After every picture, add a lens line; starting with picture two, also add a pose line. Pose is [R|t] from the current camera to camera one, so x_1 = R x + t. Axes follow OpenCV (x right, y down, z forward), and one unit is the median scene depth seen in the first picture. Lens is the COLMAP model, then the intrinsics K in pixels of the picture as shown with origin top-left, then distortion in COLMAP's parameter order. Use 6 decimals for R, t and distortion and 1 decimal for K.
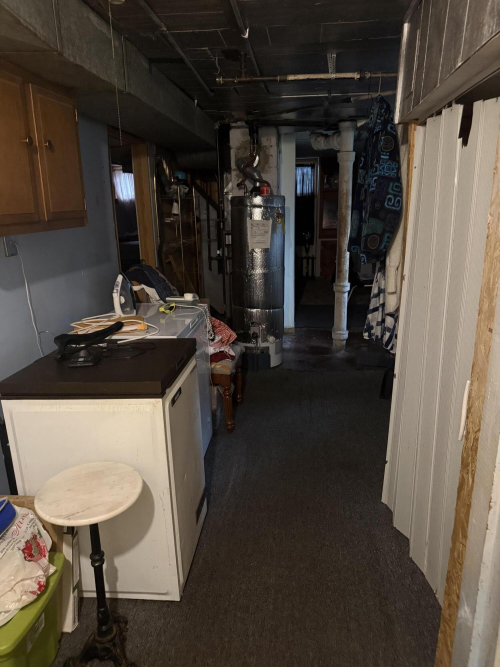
lens RADIAL K [[478.4, 0, 250.0], [0, 478.4, 333.5], [0, 0, 1]] dist [-0.005759, -0.004065]
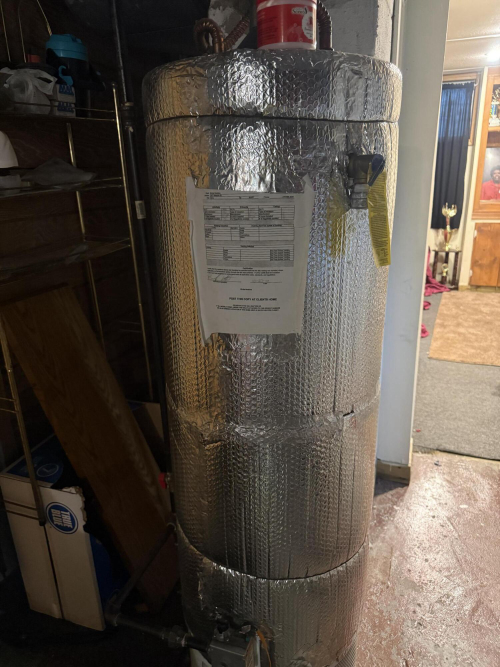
lens RADIAL K [[478.4, 0, 250.0], [0, 478.4, 333.5], [0, 0, 1]] dist [-0.005759, -0.004065]
pose [[0.969442, 0.059383, -0.238025, 0.067783], [-0.044090, 0.996637, 0.069069, -0.191616], [0.241326, -0.056464, 0.968800, 0.803209]]
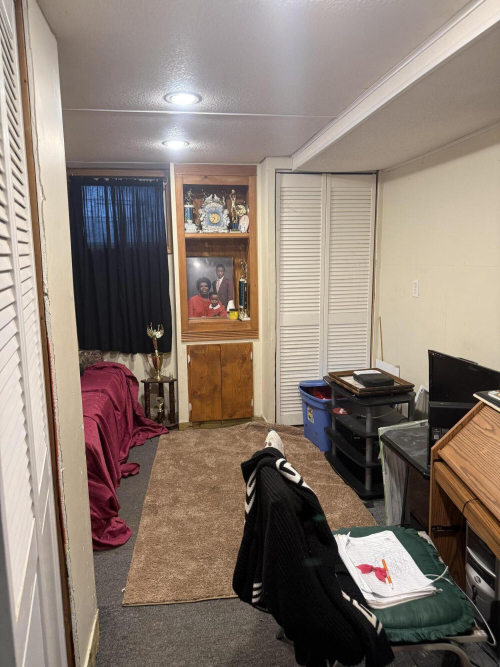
lens RADIAL K [[478.4, 0, 250.0], [0, 478.4, 333.5], [0, 0, 1]] dist [-0.005759, -0.004065]
pose [[0.963819, -0.037381, 0.263924, 0.185236], [0.069563, 0.991081, -0.113661, -0.319008], [-0.257321, 0.127908, 0.957823, 1.164191]]
